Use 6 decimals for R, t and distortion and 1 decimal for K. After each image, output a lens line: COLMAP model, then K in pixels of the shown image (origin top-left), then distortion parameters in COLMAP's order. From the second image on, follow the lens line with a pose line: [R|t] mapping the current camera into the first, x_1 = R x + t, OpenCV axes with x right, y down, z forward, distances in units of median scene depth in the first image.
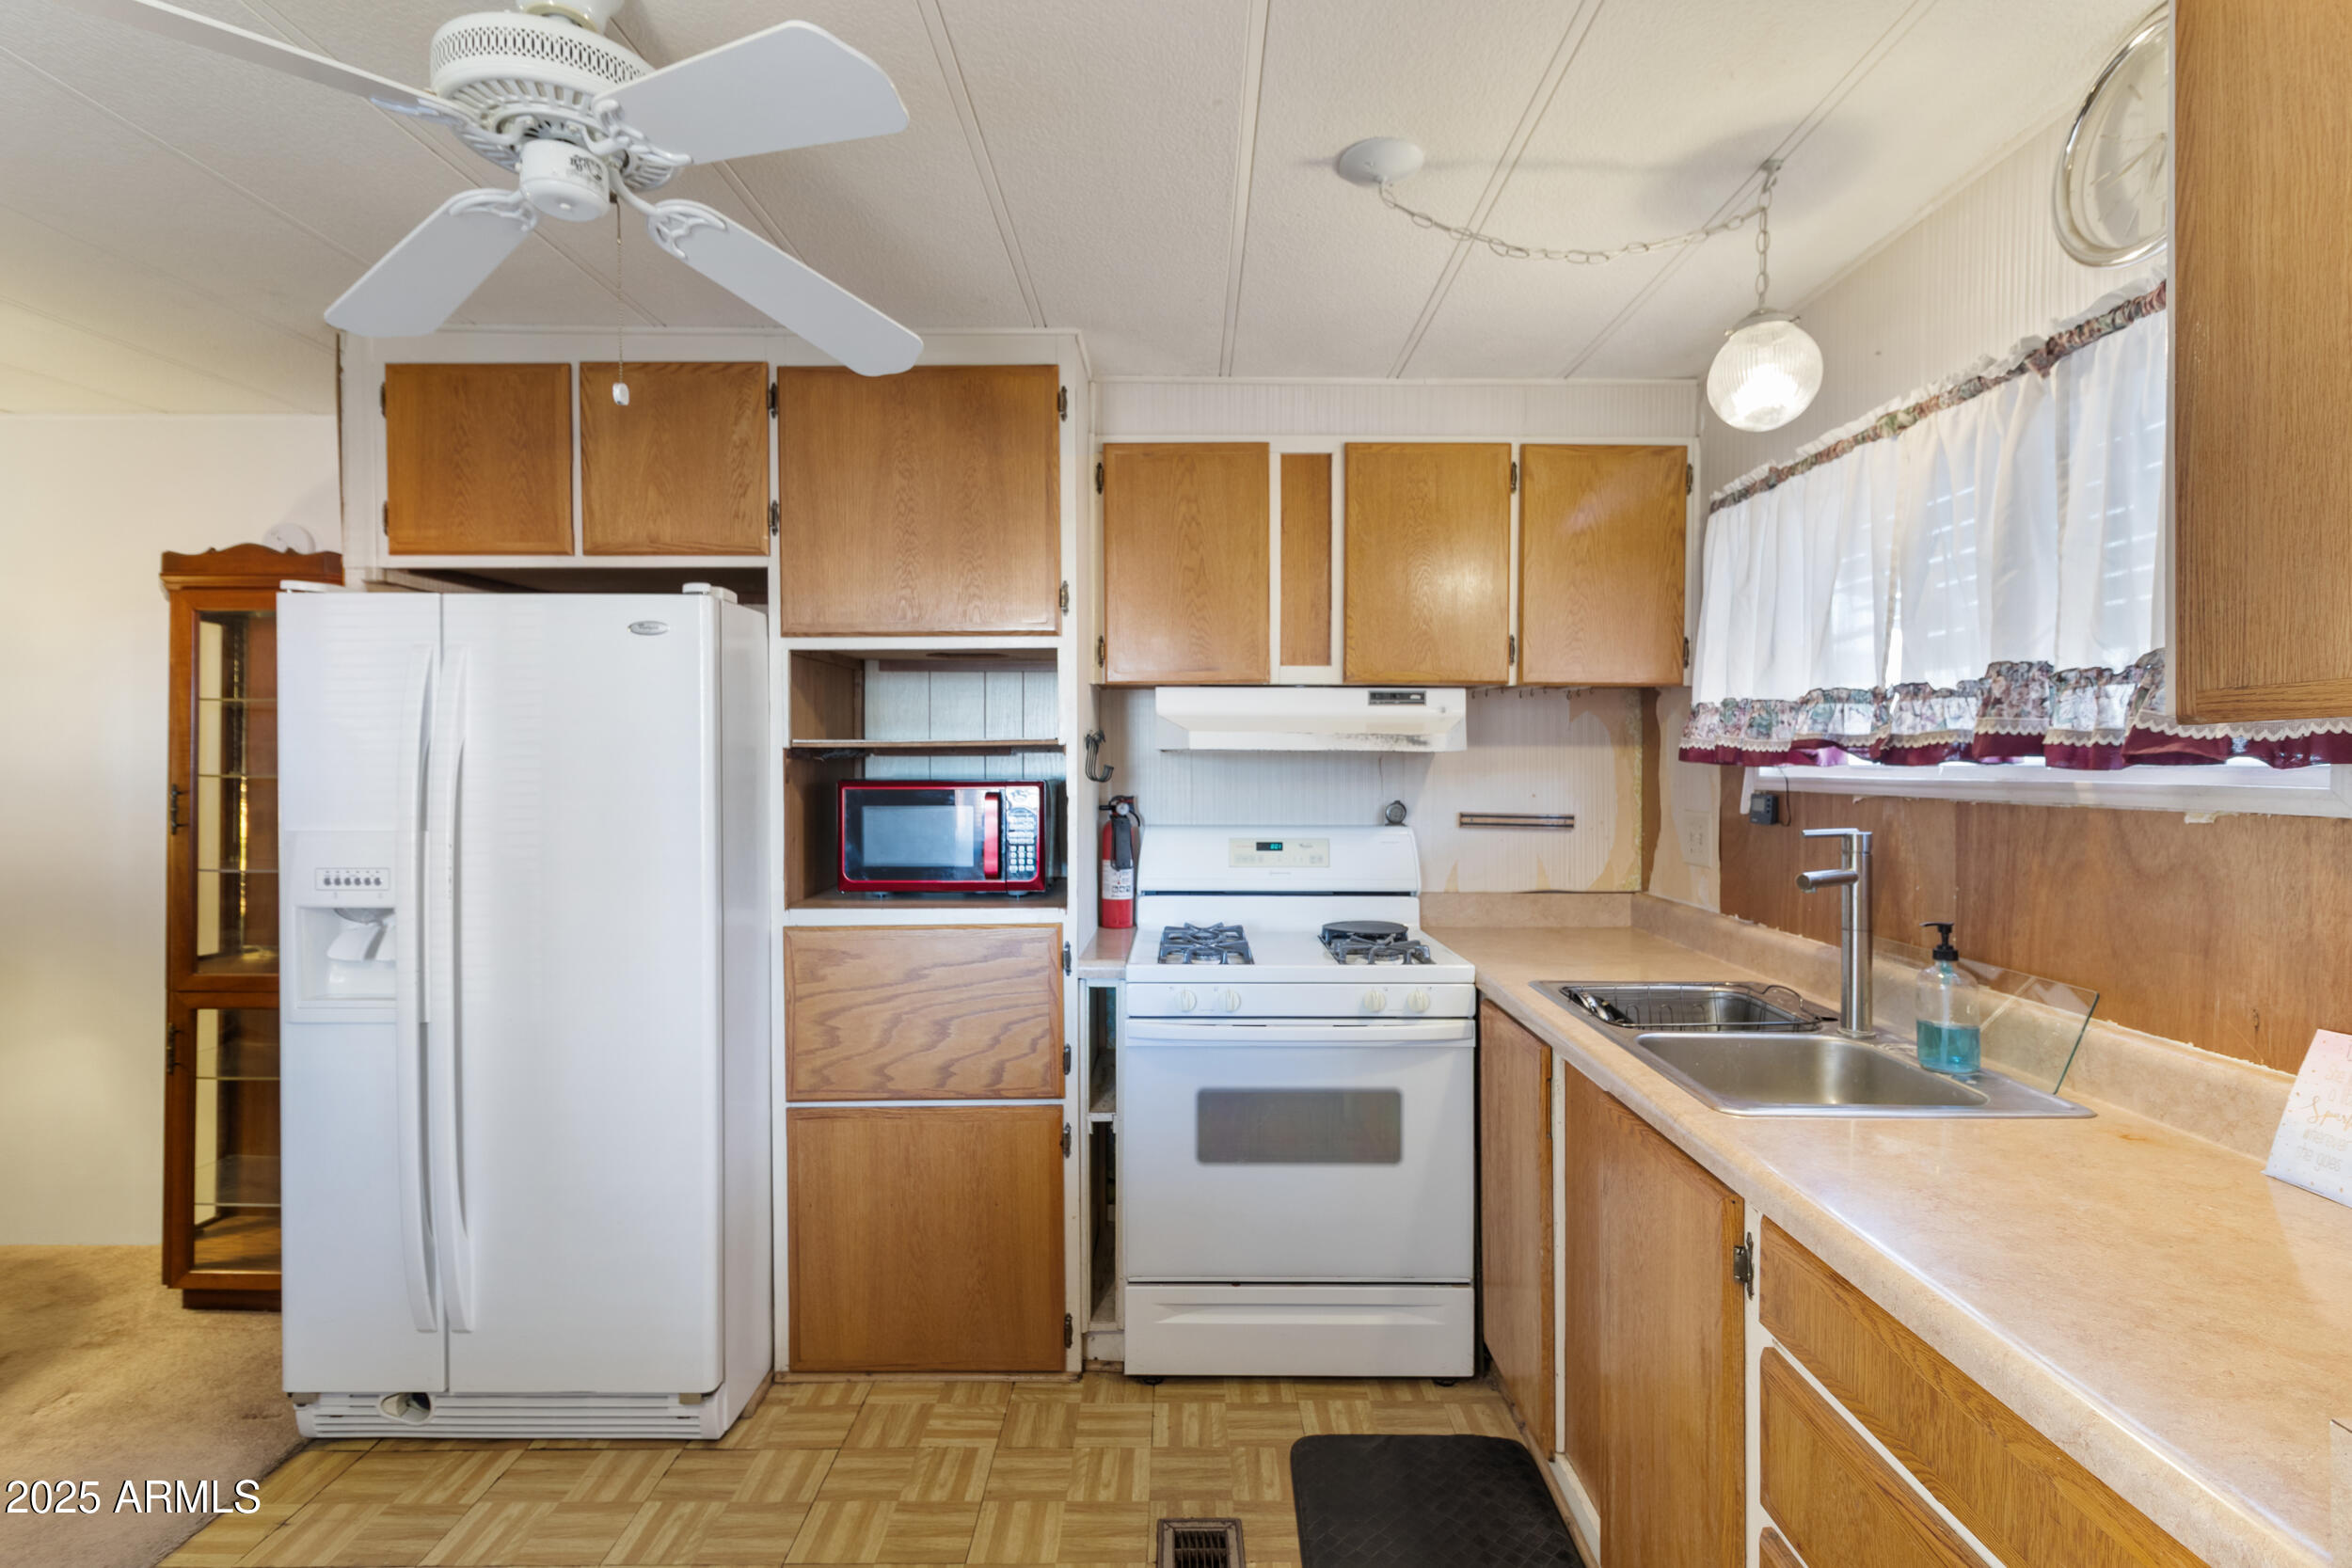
lens RADIAL K [[1084.3, 0, 1186.9], [0, 1084.3, 778.5], [0, 0, 1]] dist [0.003320, 0.000725]
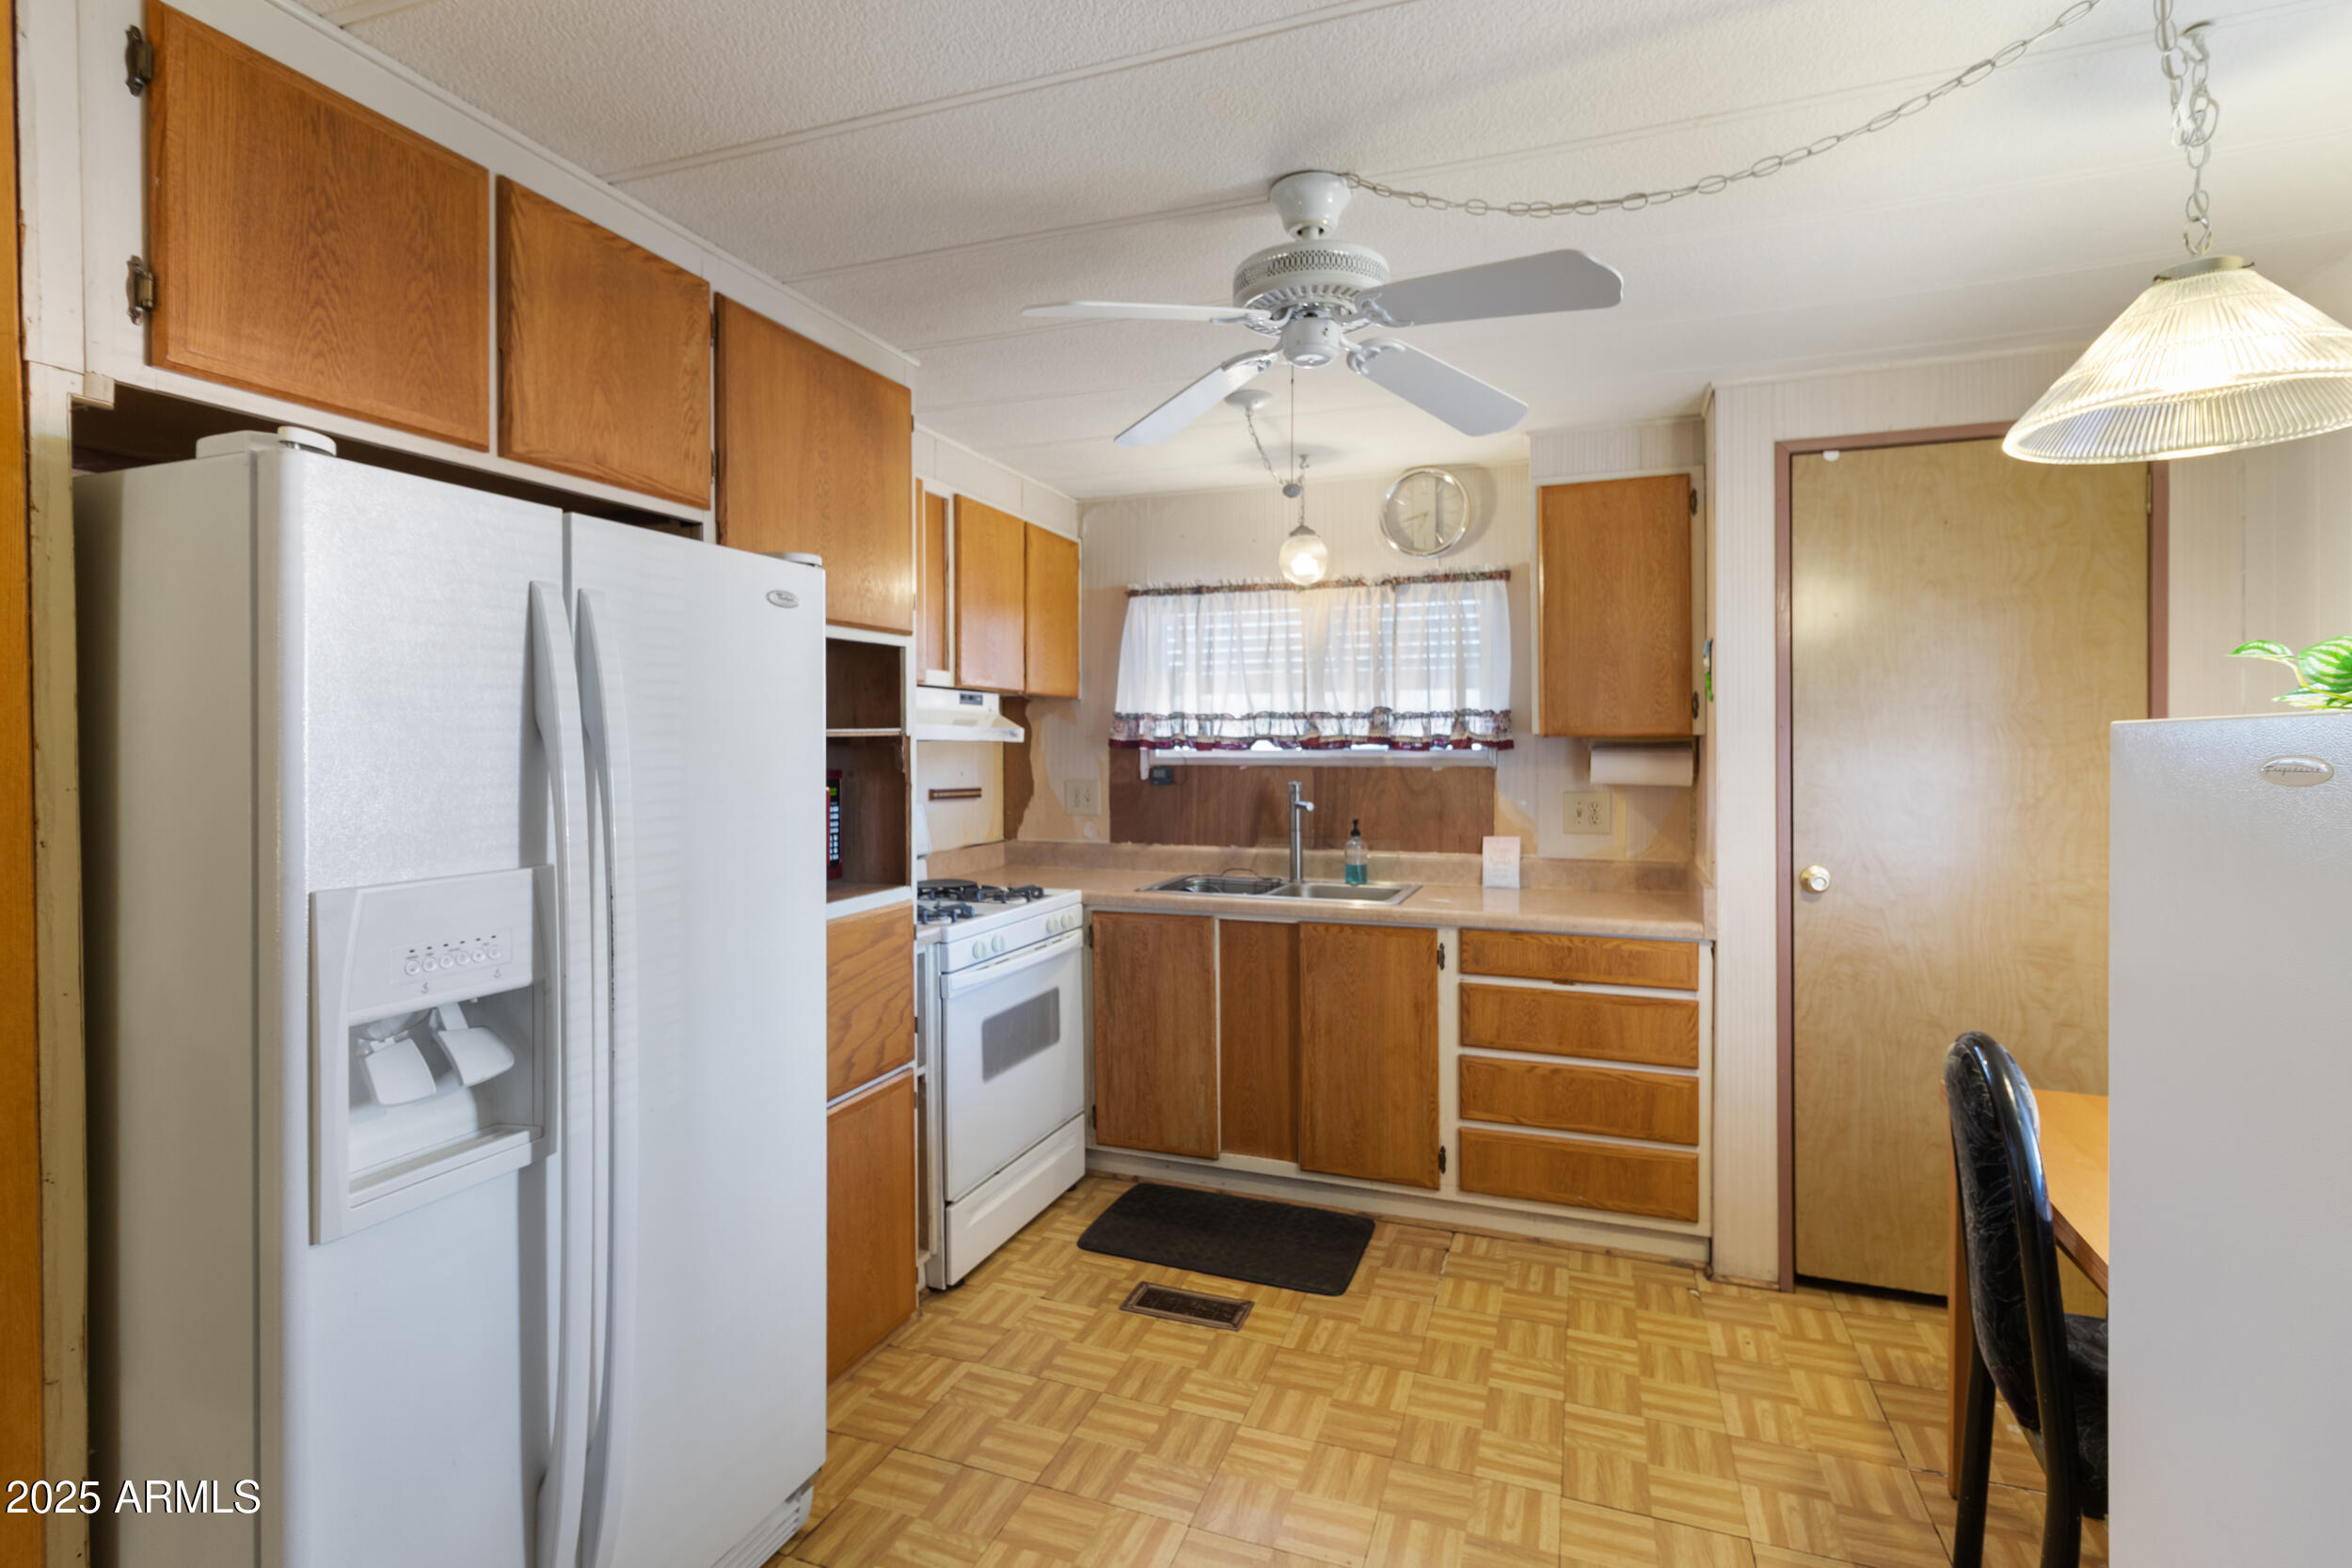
lens RADIAL K [[1095.3, 0, 1175.0], [0, 1095.3, 748.1], [0, 0, 1]] dist [-0.000726, 0.000407]
pose [[0.357606, -0.005519, 0.933856, -1.064634], [0.016192, 0.999869, -0.000292, -0.014361], [-0.933732, 0.015225, 0.357648, 0.362816]]
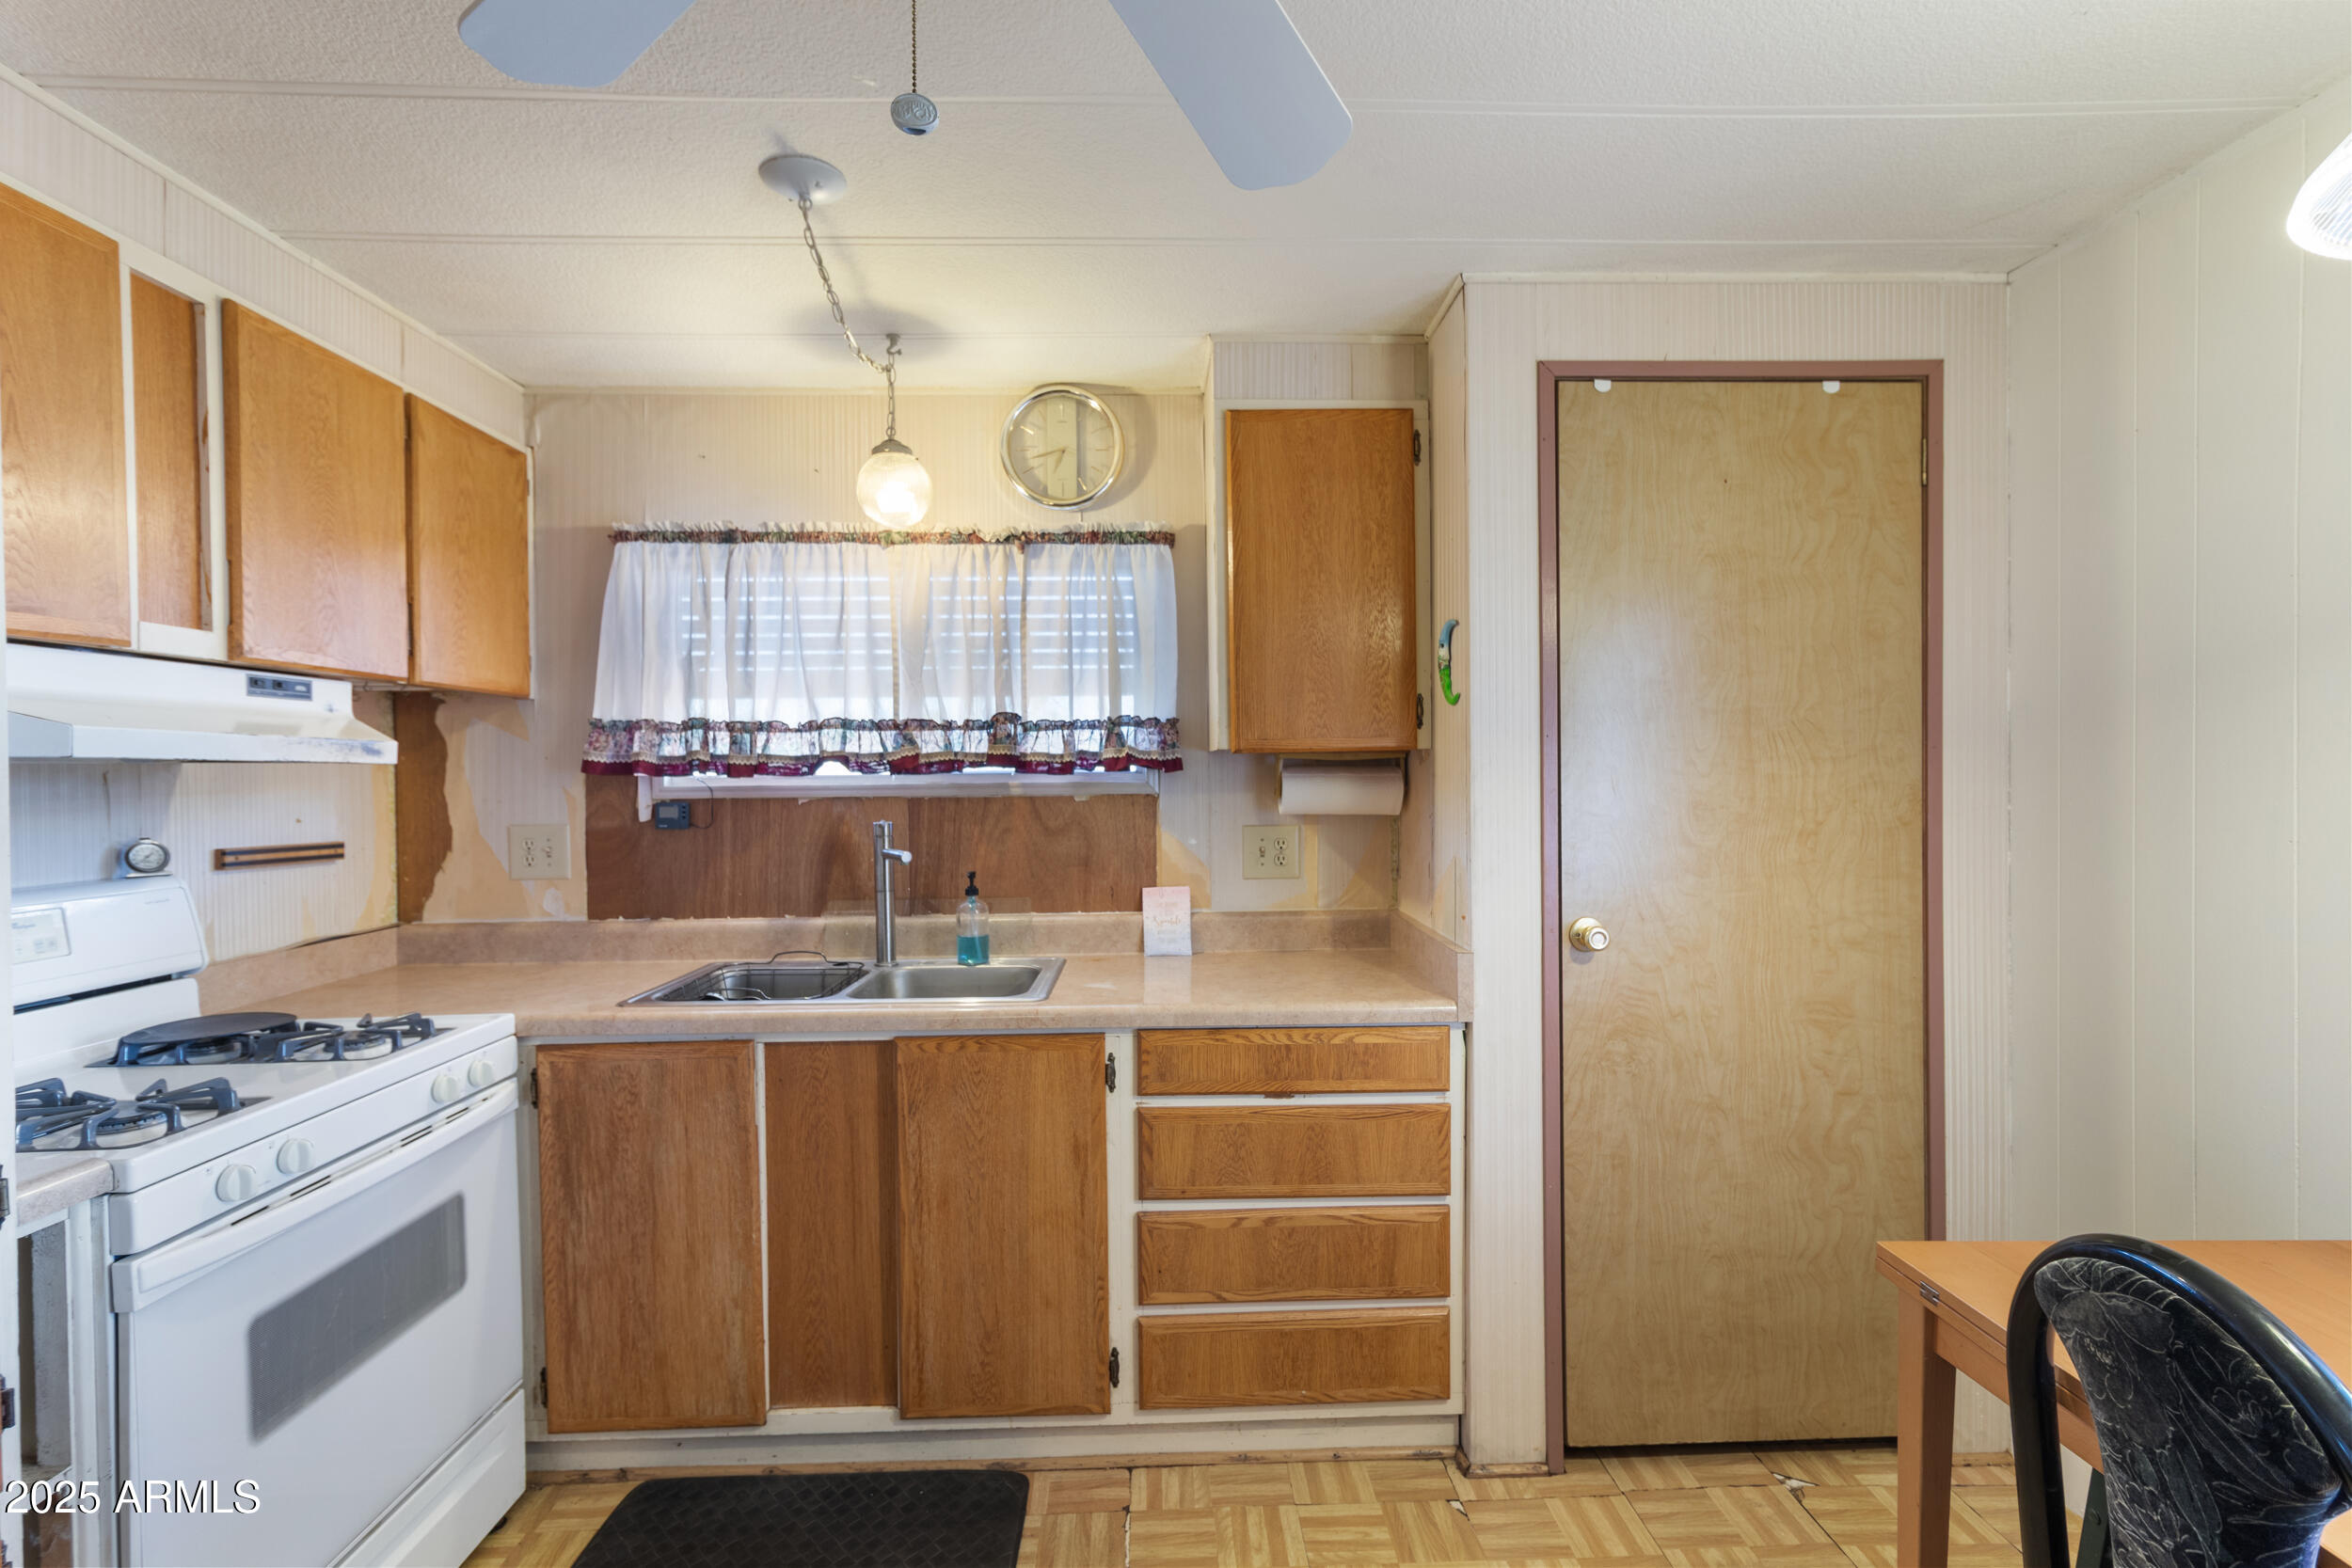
lens RADIAL K [[1084.3, 0, 1186.9], [0, 1084.3, 778.5], [0, 0, 1]] dist [0.003320, 0.000725]
pose [[-0.033235, -0.008794, 0.999409, -0.616664], [0.024137, 0.999663, 0.009599, -0.008470], [-0.999156, 0.024442, -0.033012, 0.498506]]
